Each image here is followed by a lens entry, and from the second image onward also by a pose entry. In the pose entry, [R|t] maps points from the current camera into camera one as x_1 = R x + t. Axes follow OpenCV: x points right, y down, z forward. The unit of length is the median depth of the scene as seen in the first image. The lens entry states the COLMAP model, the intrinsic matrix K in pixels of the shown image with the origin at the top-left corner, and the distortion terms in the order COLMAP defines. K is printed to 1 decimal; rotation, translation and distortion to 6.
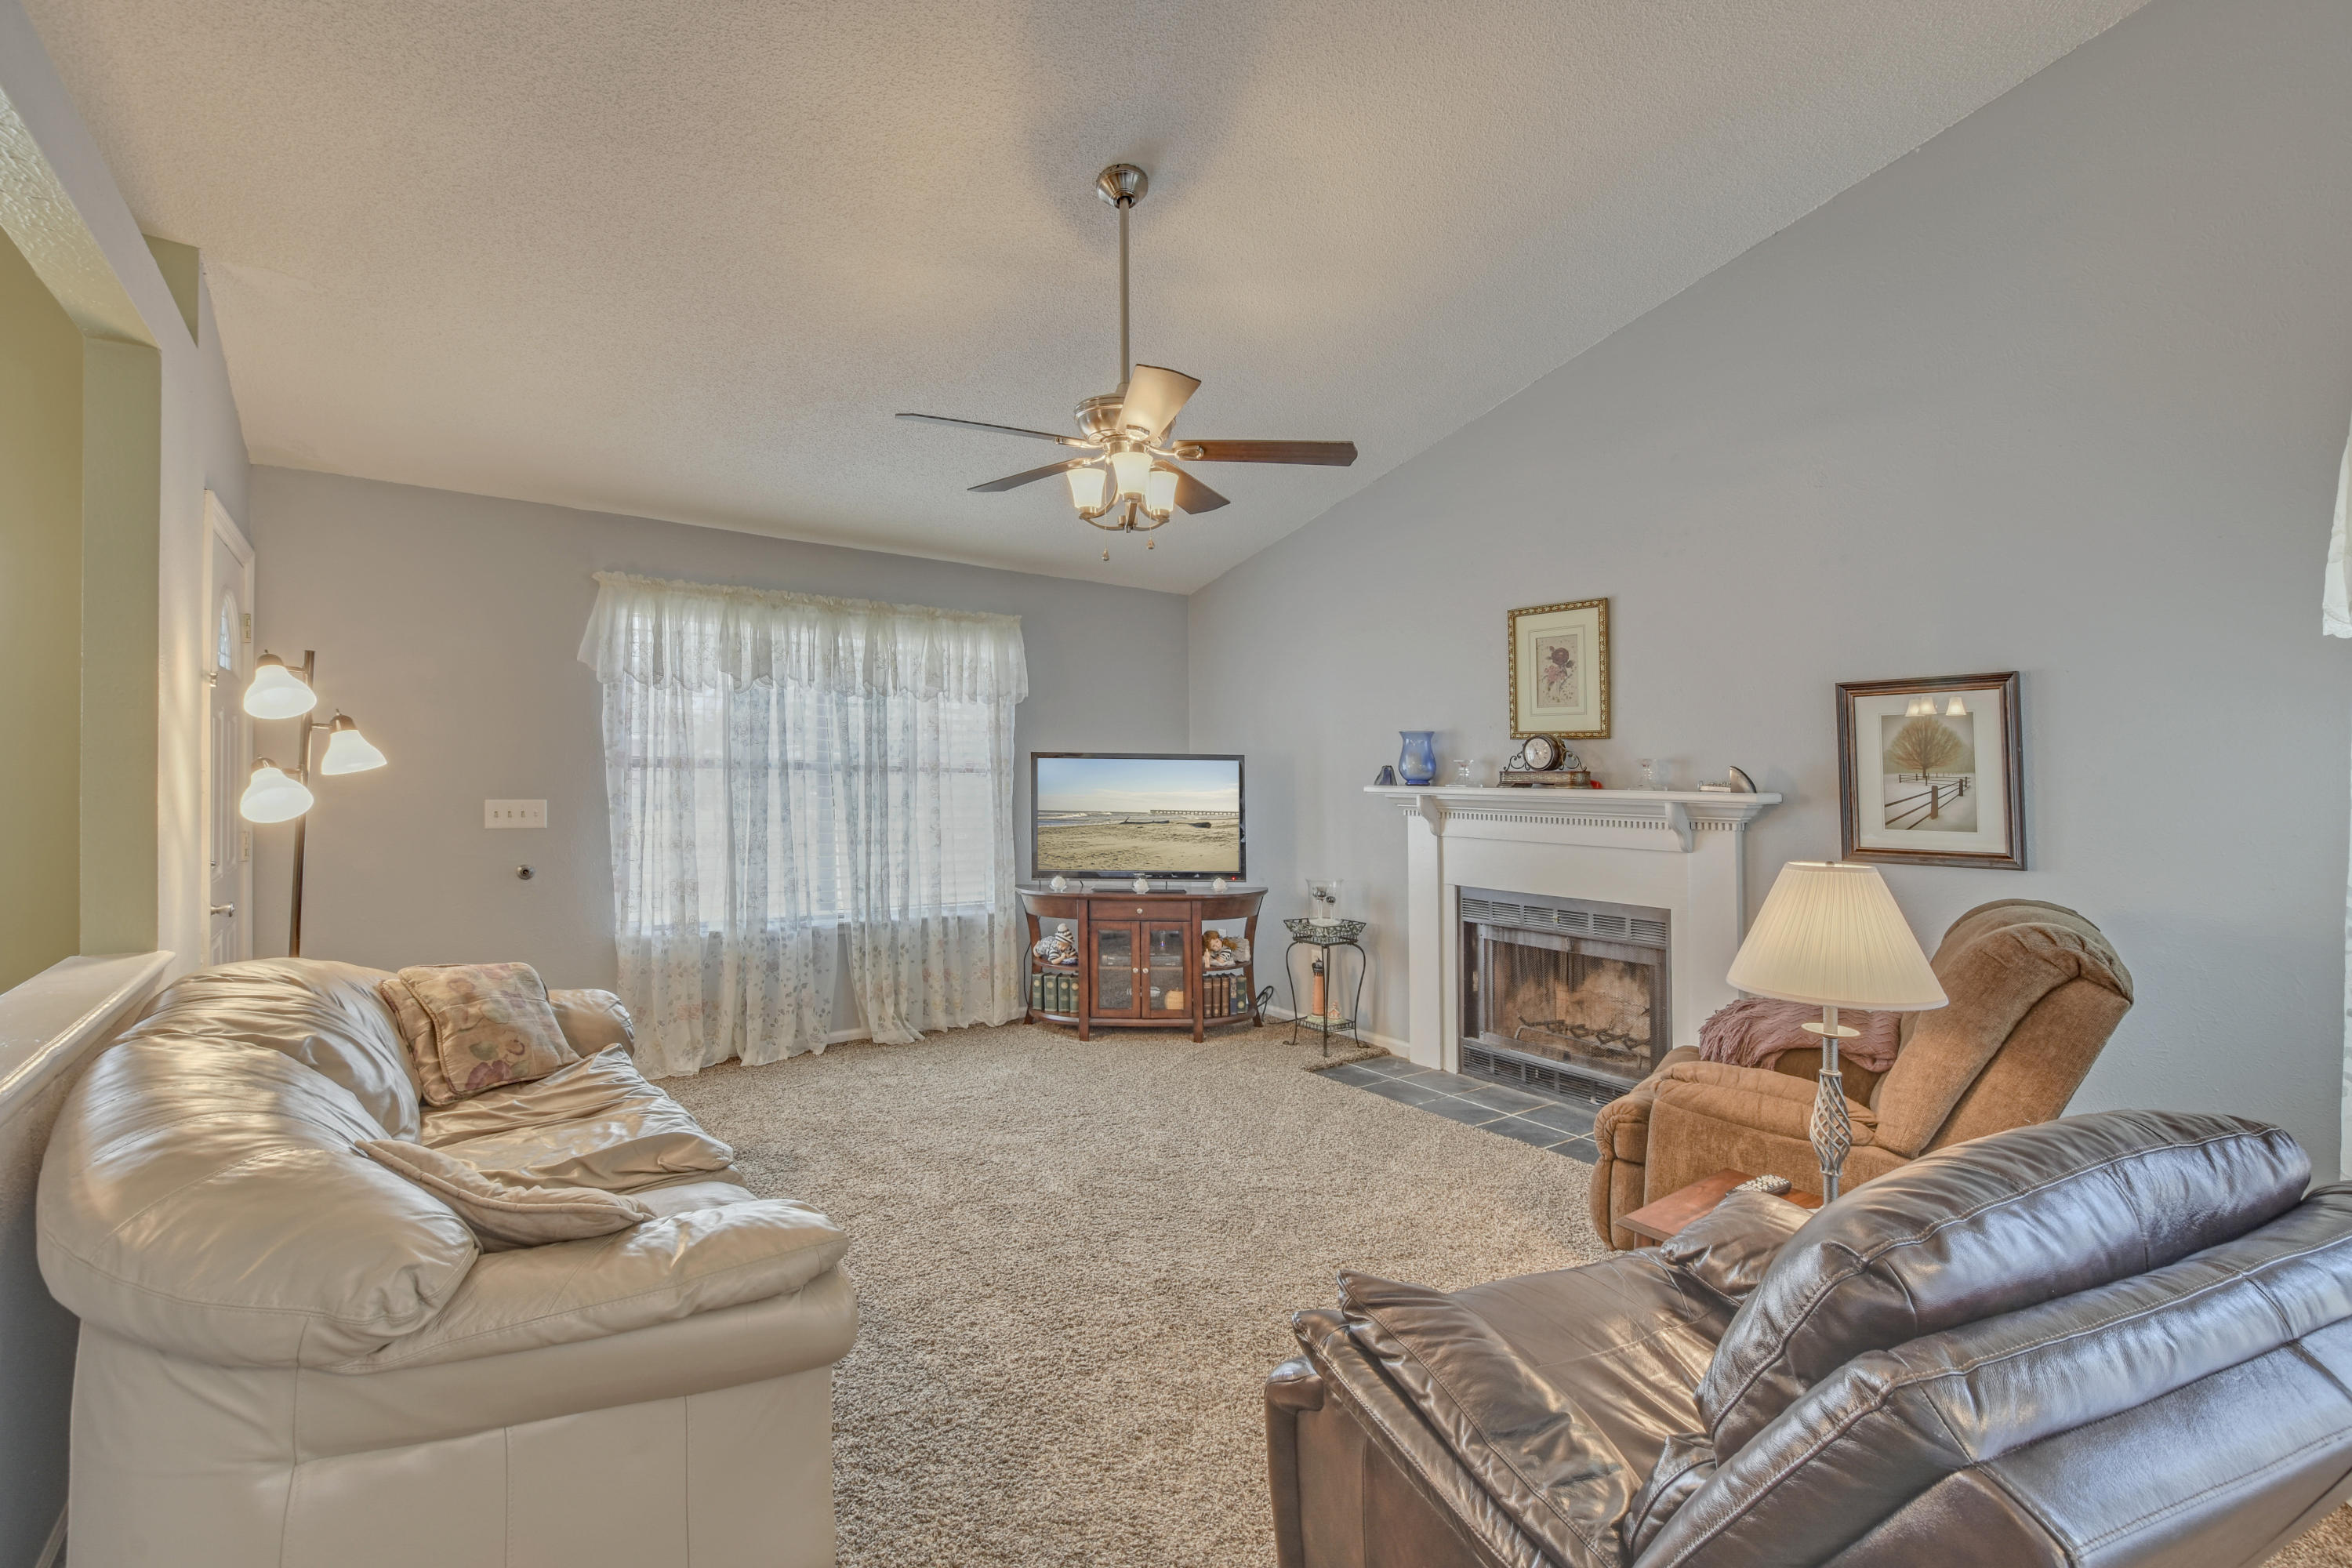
lens RADIAL K [[1049.1, 0, 1193.7], [0, 1049.1, 763.7], [0, 0, 1]] dist [-0.019016, 0.000700]
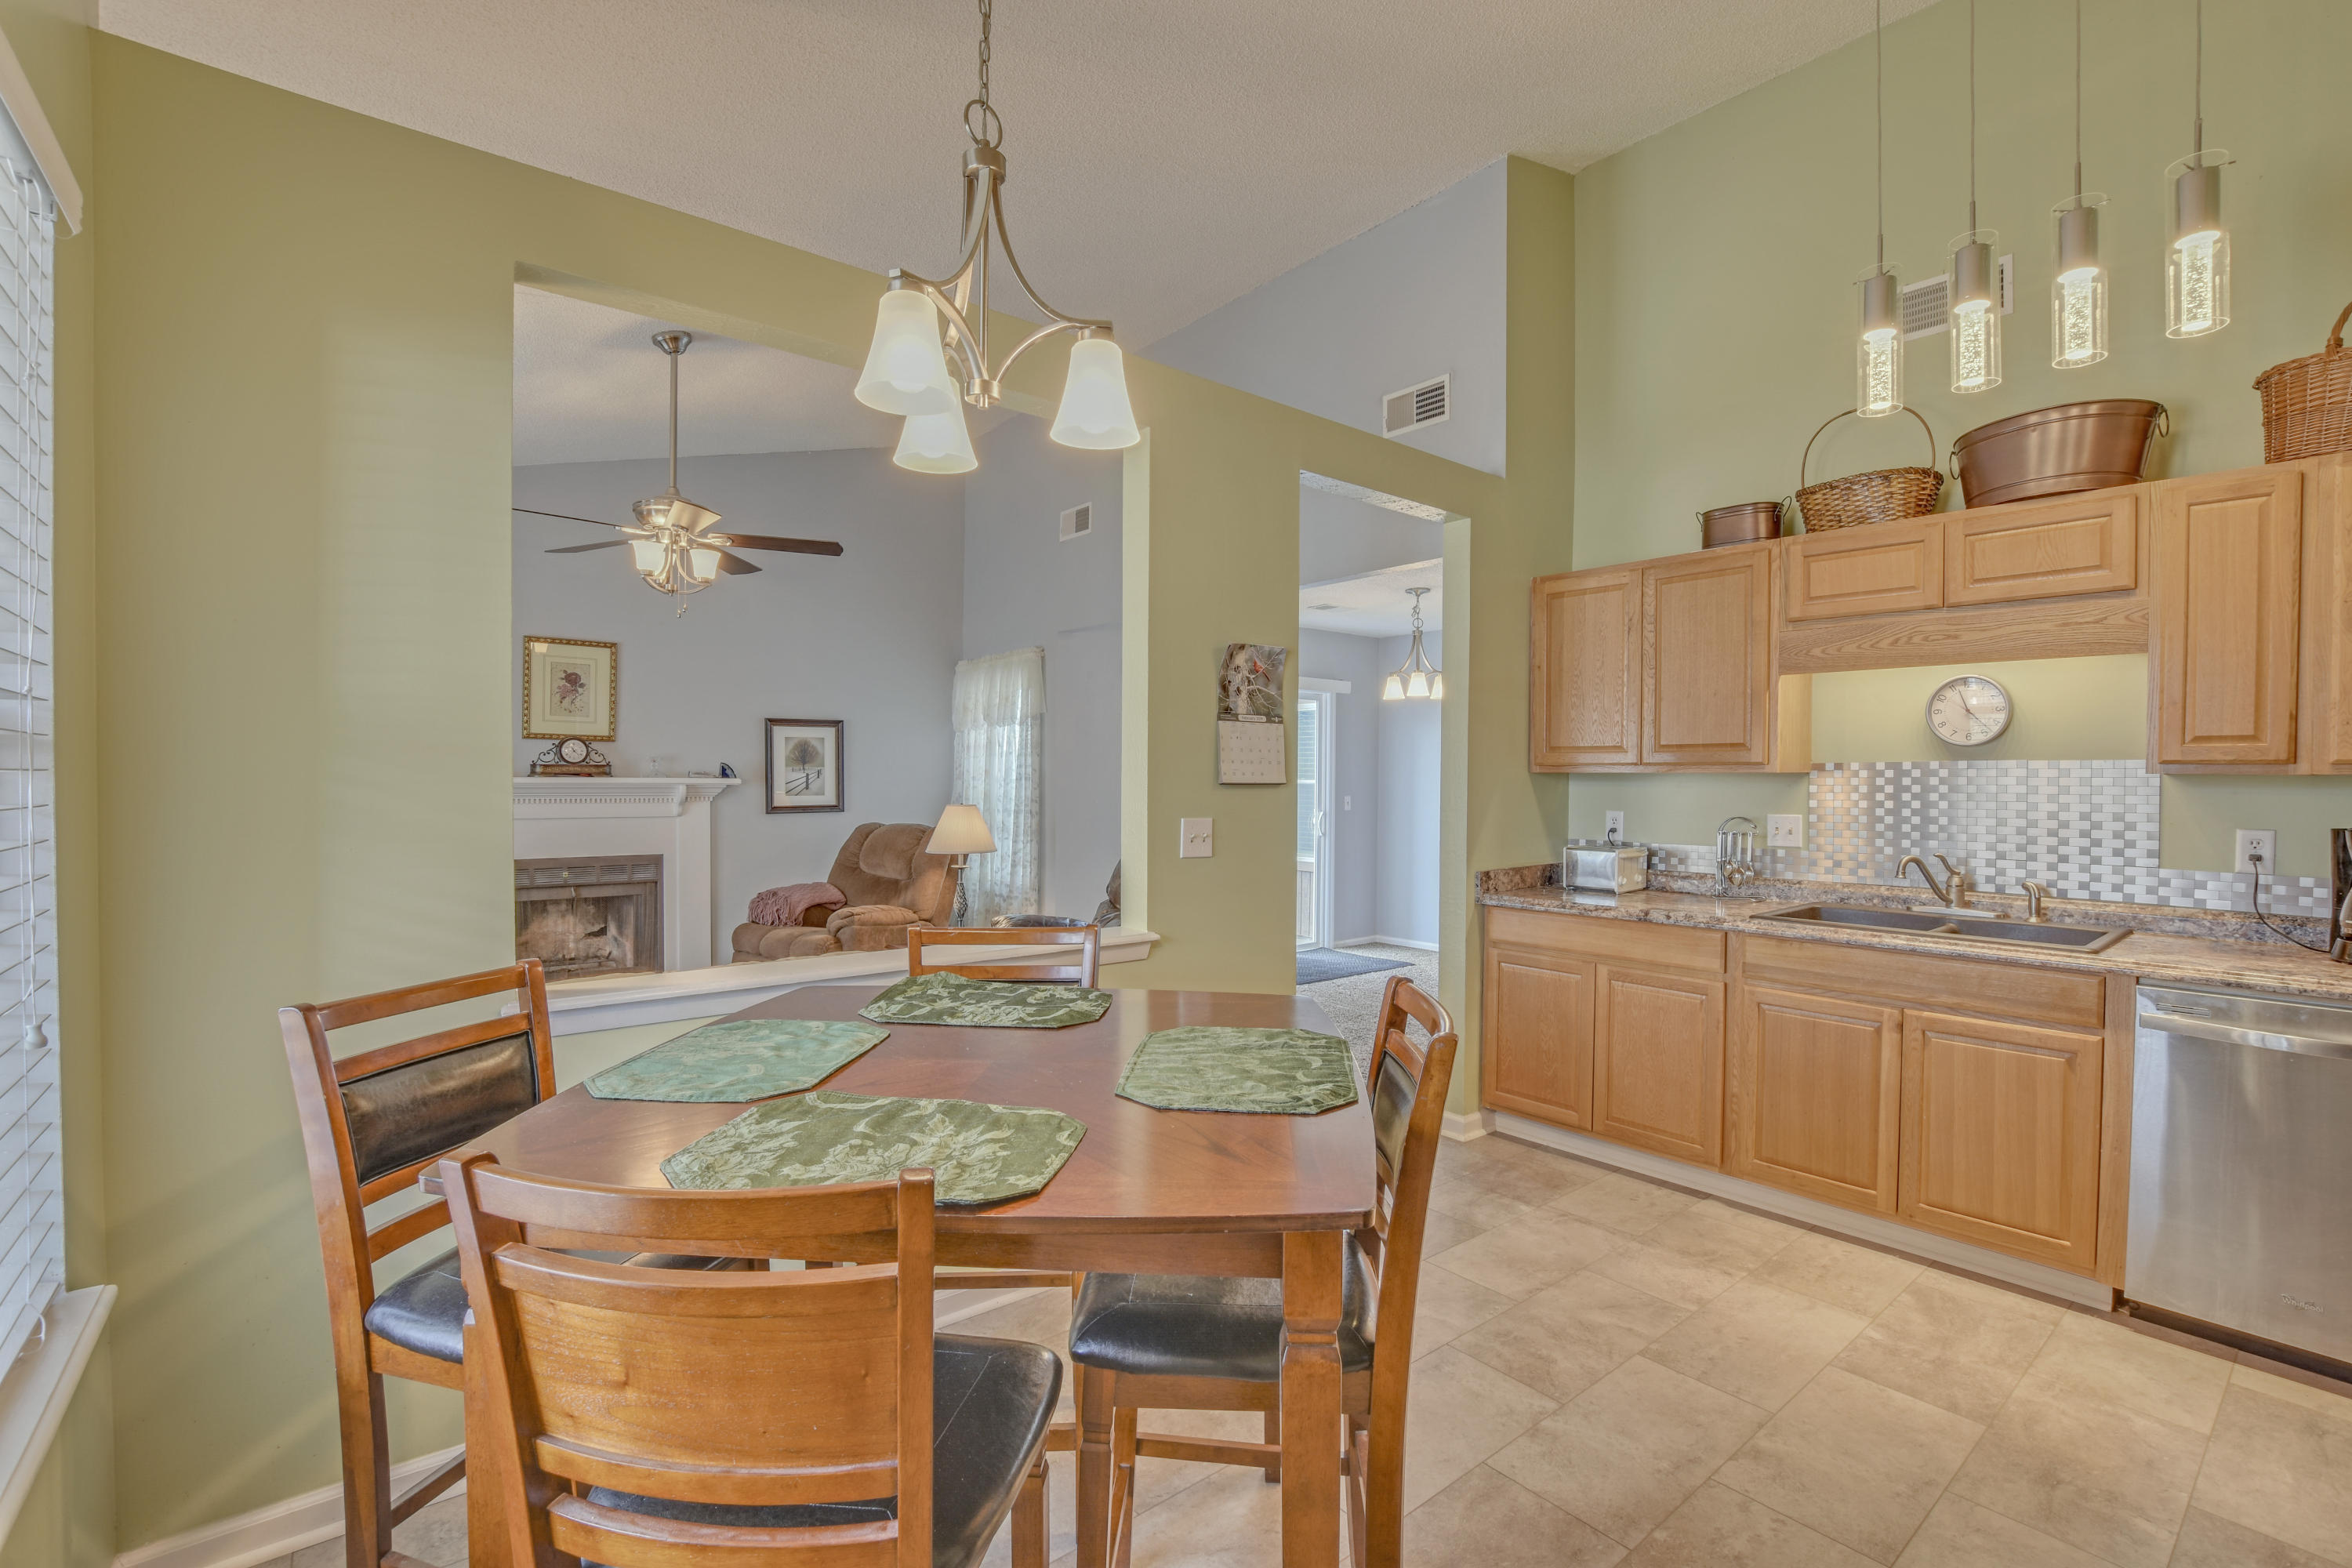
lens RADIAL K [[1049.1, 0, 1168.0], [0, 1049.1, 784.1], [0, 0, 1]] dist [-0.019016, 0.000700]
pose [[-0.016448, -0.020077, 0.999663, -0.962275], [-0.016021, 0.999675, 0.019813, -0.006100], [-0.999736, -0.015690, -0.016764, 0.246745]]
